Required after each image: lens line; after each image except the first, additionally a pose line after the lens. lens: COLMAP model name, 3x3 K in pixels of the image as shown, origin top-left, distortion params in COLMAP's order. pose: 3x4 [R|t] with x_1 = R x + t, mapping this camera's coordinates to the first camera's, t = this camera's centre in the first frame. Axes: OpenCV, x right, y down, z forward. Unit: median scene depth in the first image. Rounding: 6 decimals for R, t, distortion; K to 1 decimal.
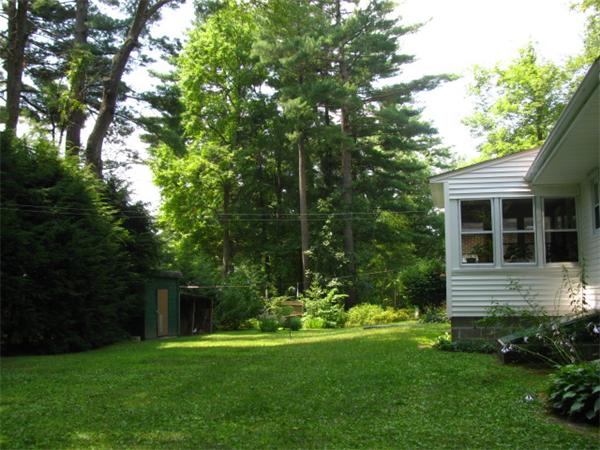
lens RADIAL K [[618.6, 0, 300.0], [0, 618.6, 225.0], [0, 0, 1]] dist [-0.119929, 0.000577]
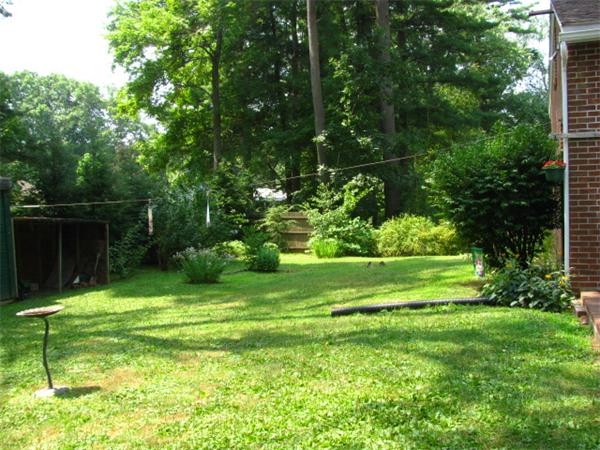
lens RADIAL K [[618.6, 0, 300.0], [0, 618.6, 225.0], [0, 0, 1]] dist [-0.119929, 0.000577]
pose [[0.993615, -0.022578, -0.110546, 0.067534], [0.040320, 0.986130, 0.161002, 0.031005], [0.105378, -0.164431, 0.980744, 0.362641]]
